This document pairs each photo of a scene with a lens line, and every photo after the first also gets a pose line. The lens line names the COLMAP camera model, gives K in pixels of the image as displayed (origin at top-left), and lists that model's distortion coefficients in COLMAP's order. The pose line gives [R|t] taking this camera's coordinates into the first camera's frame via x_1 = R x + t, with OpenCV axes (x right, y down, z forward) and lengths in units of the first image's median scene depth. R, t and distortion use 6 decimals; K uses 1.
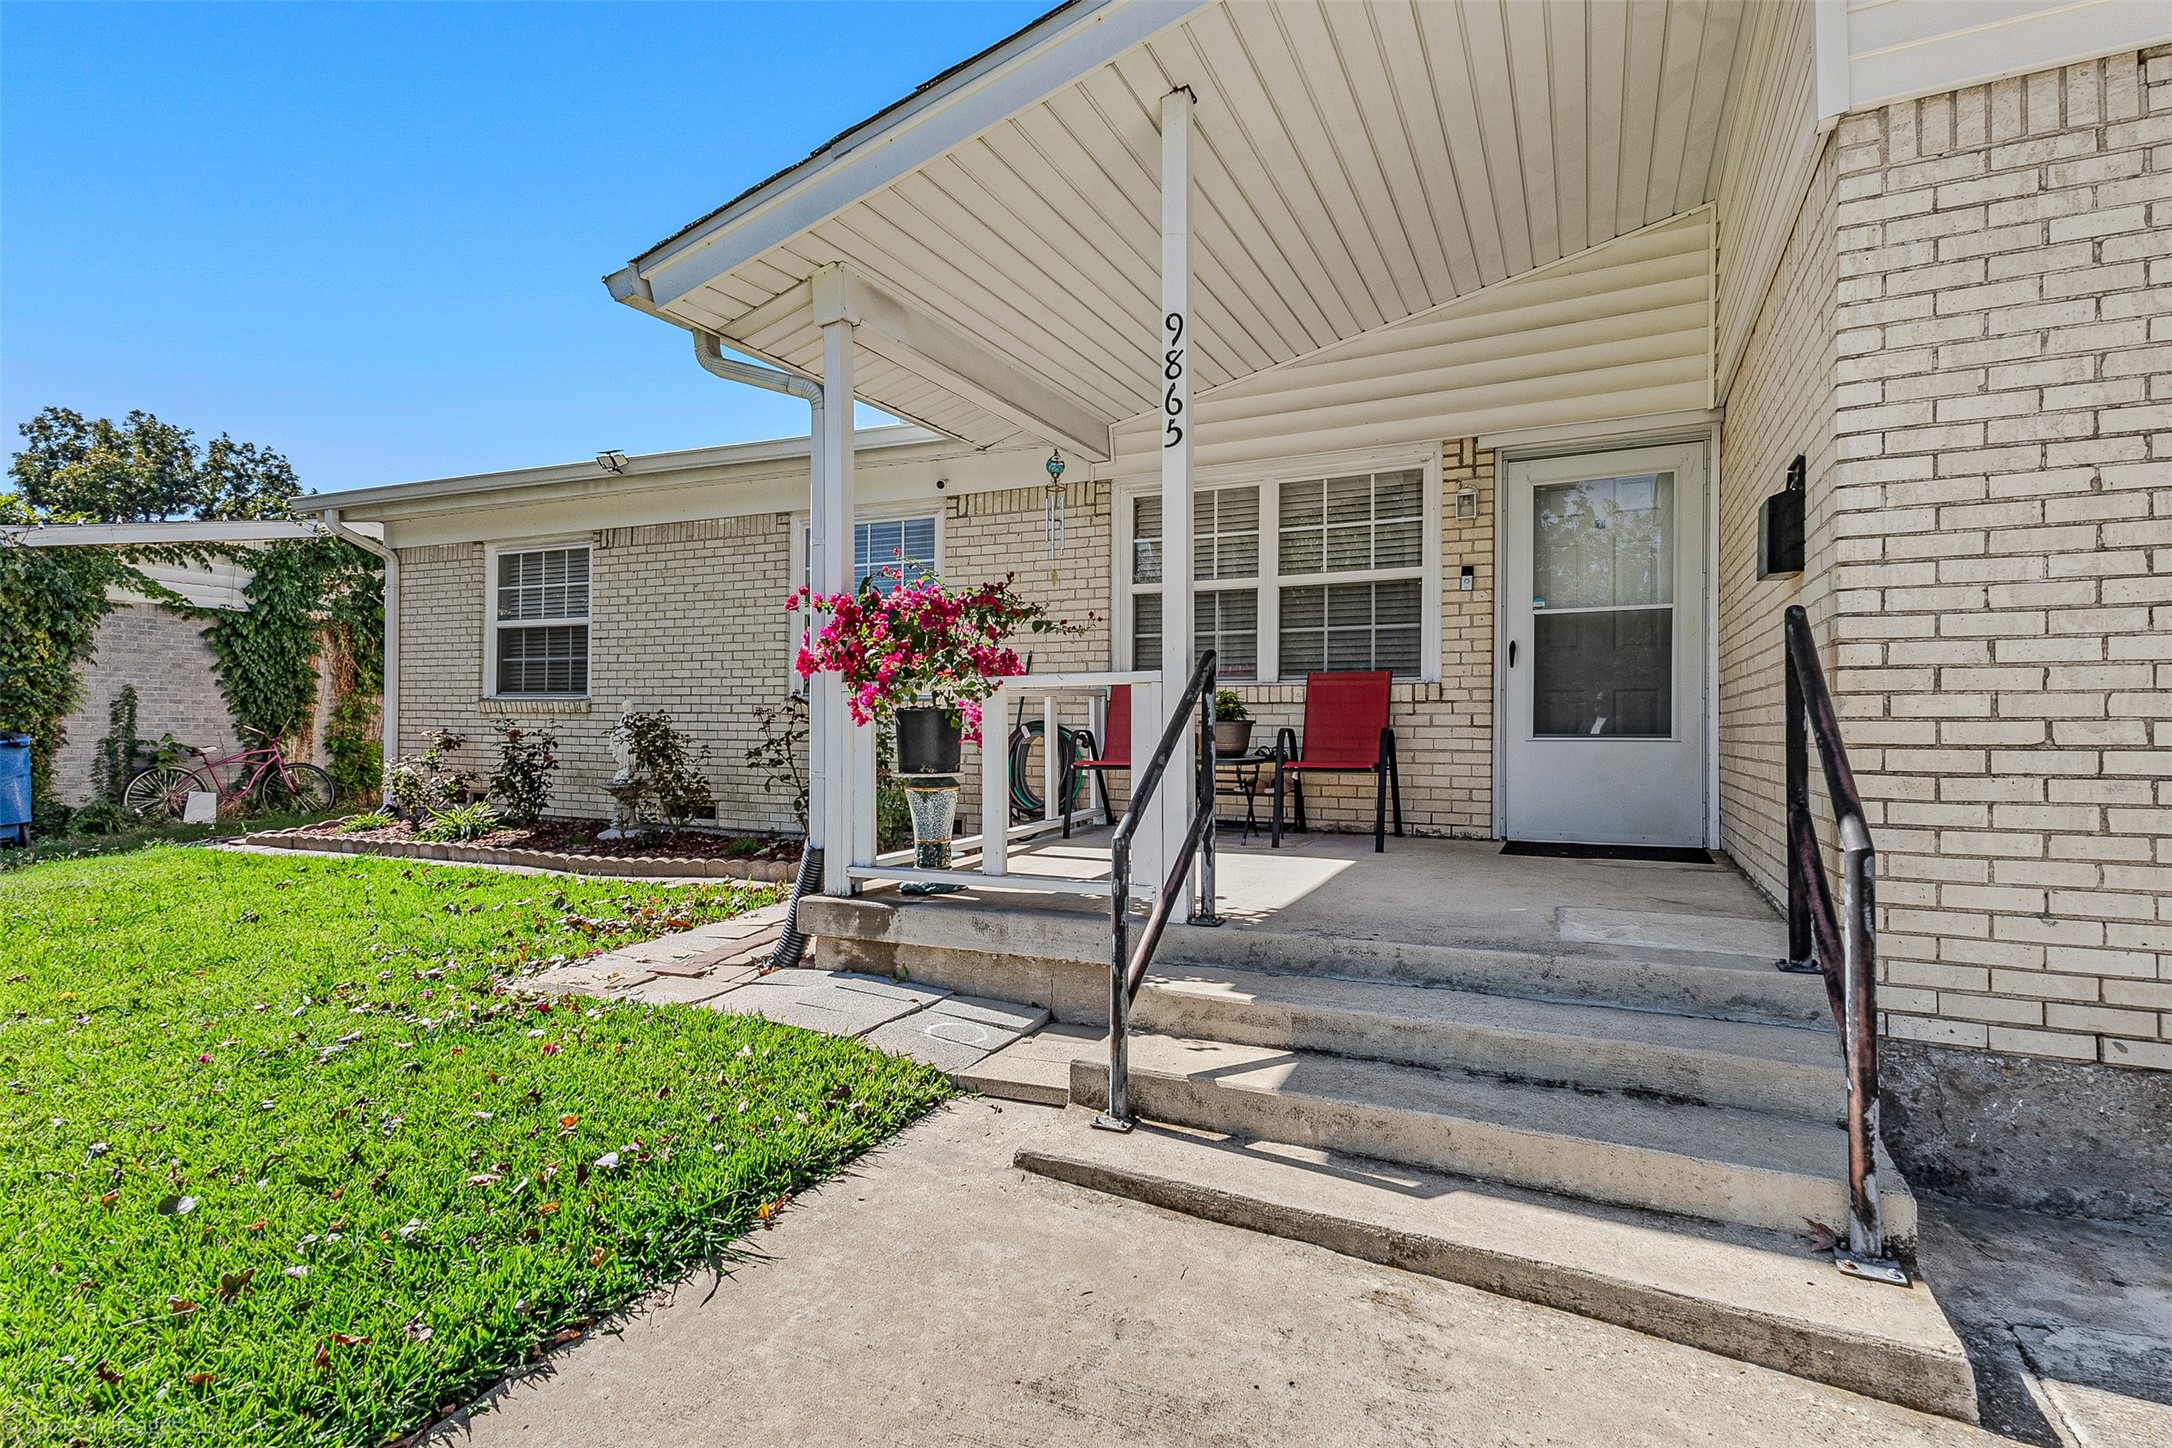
lens RADIAL K [[1012.0, 0, 1093.2], [0, 1012.0, 721.4], [0, 0, 1]] dist [0.031779, 0.000235]
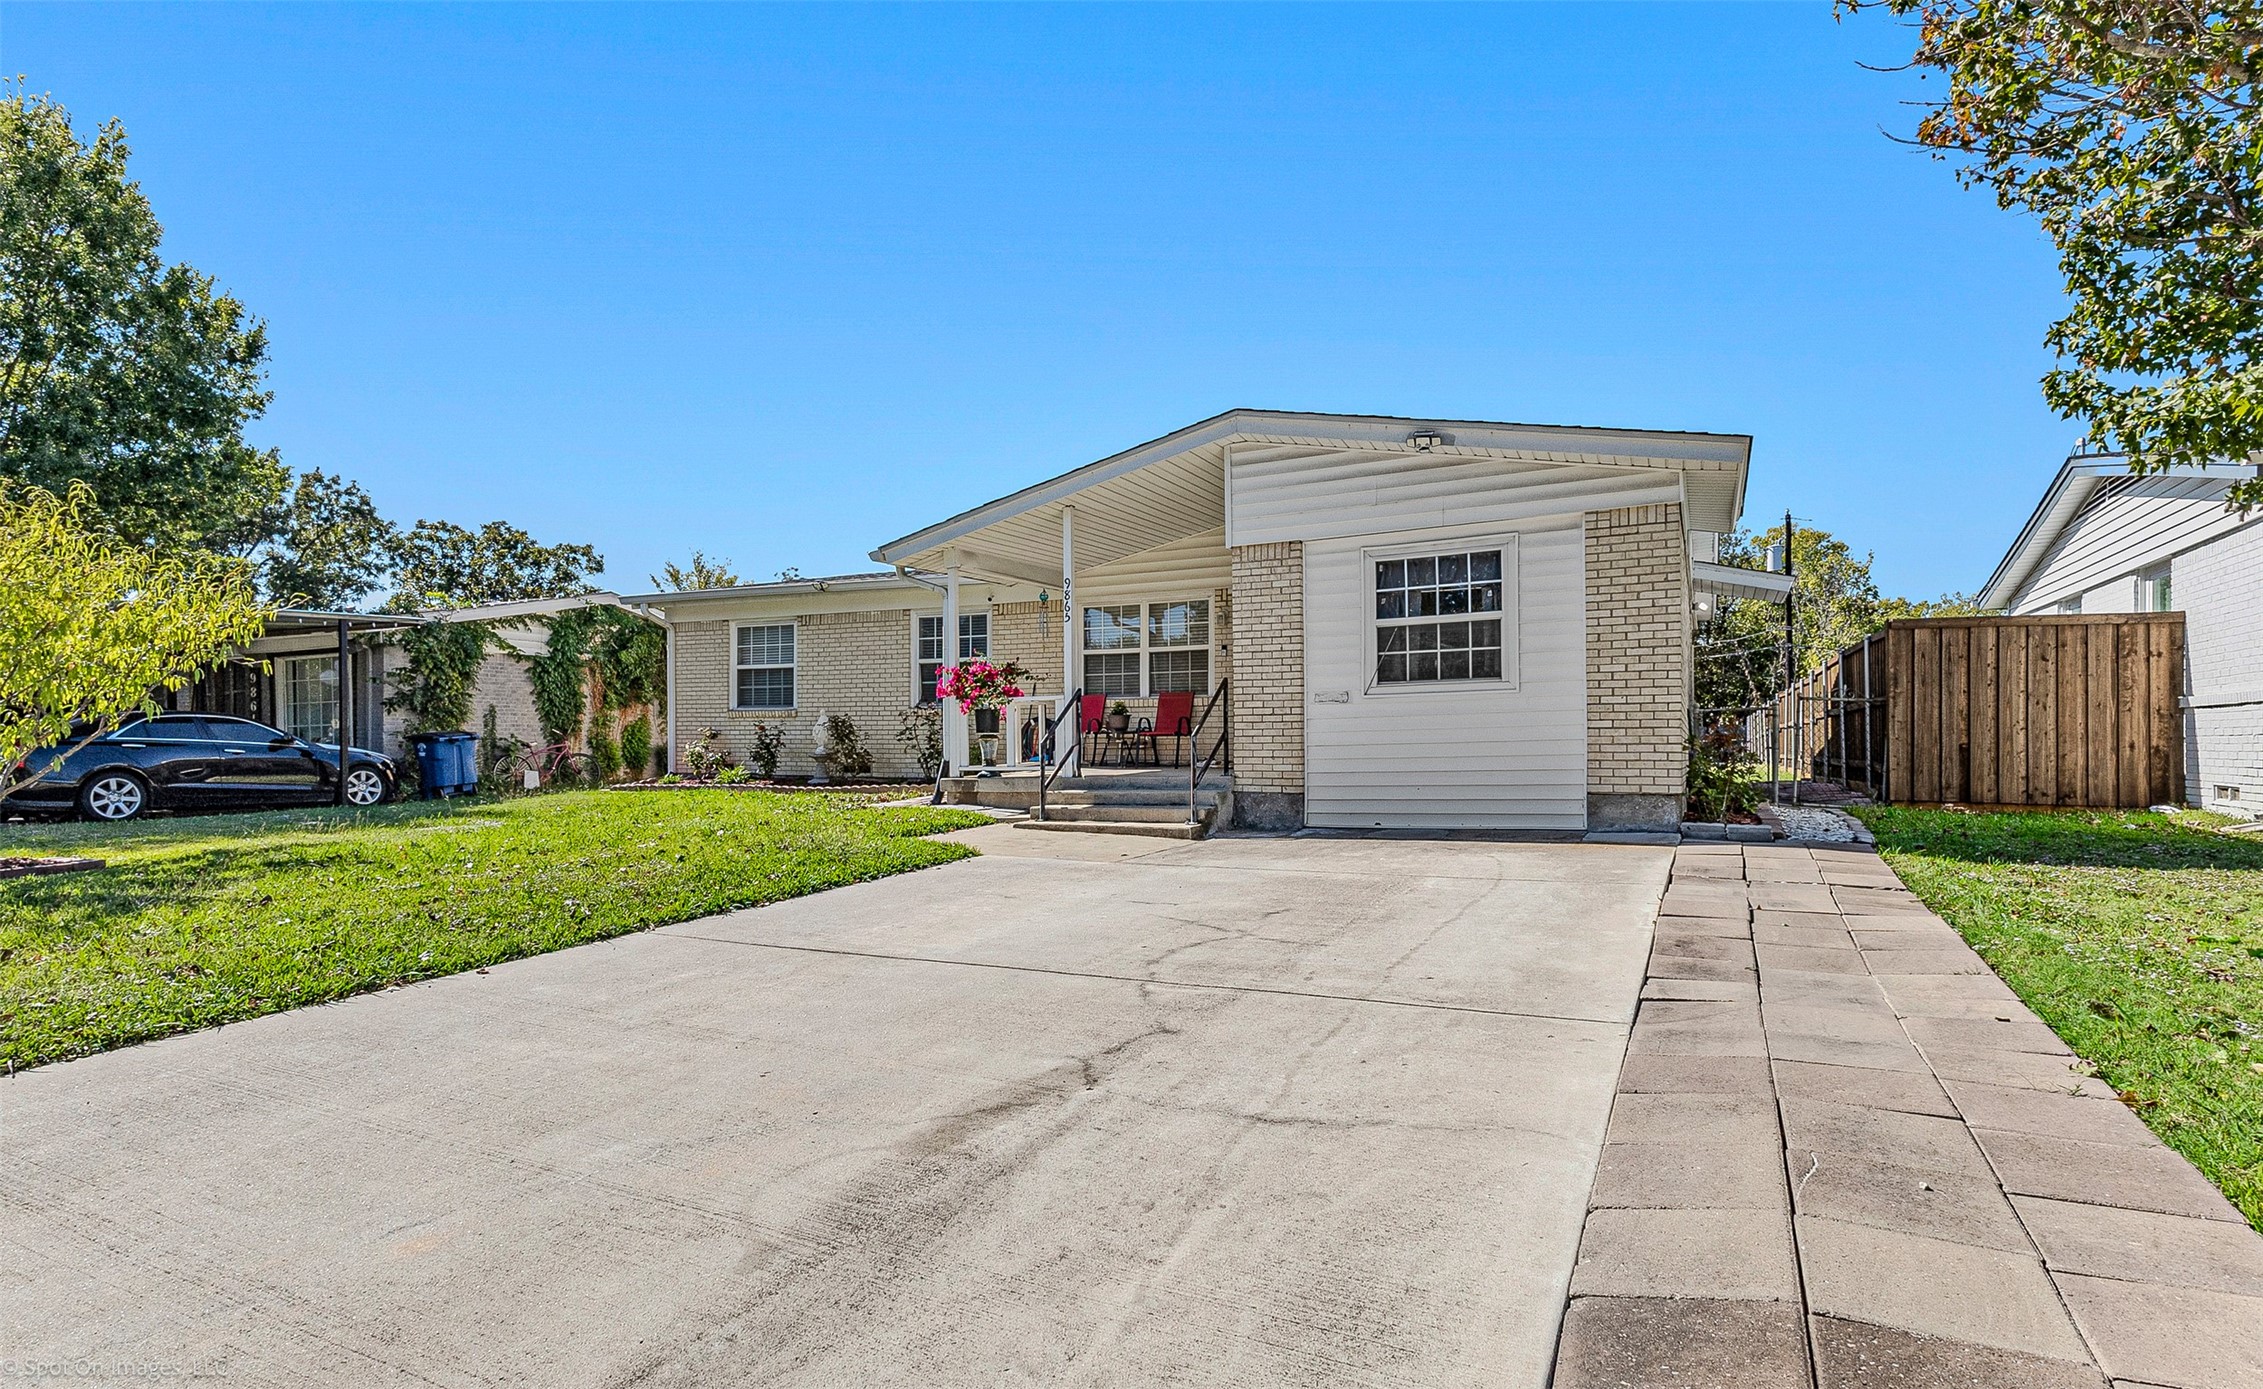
lens RADIAL K [[1115.0, 0, 1133.9], [0, 1115.0, 742.0], [0, 0, 1]] dist [0.018451, -0.000378]
pose [[0.999821, -0.007675, -0.017318, 0.144269], [0.007760, 0.999958, 0.004831, 0.032806], [0.017280, -0.004965, 0.999838, -1.016515]]
